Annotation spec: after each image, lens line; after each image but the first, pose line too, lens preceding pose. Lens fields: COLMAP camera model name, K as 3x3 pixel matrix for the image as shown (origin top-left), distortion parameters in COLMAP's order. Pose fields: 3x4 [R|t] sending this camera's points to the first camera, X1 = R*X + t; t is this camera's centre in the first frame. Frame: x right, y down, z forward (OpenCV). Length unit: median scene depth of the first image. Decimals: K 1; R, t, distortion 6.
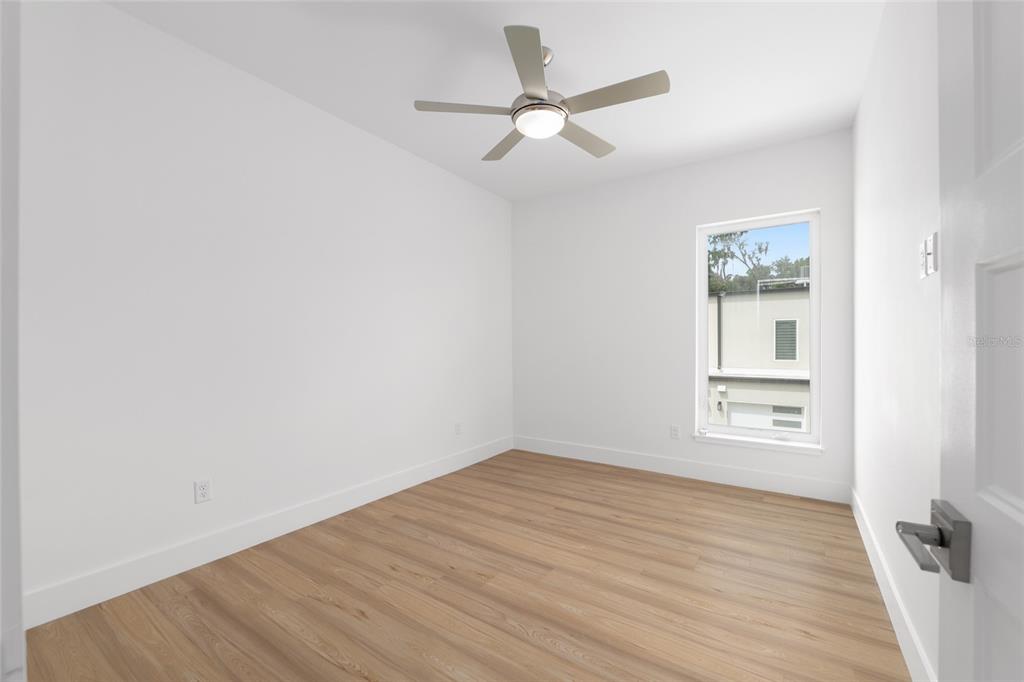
lens RADIAL K [[423.7, 0, 512.0], [0, 423.7, 341.0], [0, 0, 1]] dist [0.001620, 0.000321]
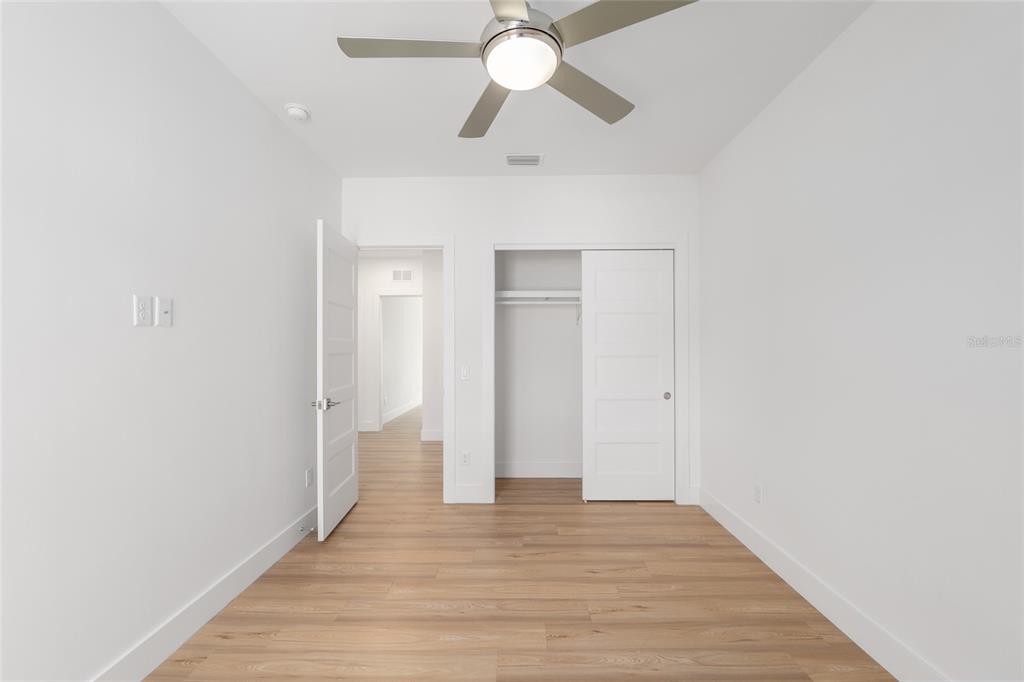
lens RADIAL K [[423.7, 0, 512.0], [0, 423.7, 341.0], [0, 0, 1]] dist [0.001620, 0.000321]
pose [[-0.844559, -0.007841, -0.535406, 0.503215], [0.008943, 0.999547, -0.028744, -0.036503], [0.535388, -0.029064, -0.844106, 1.751873]]
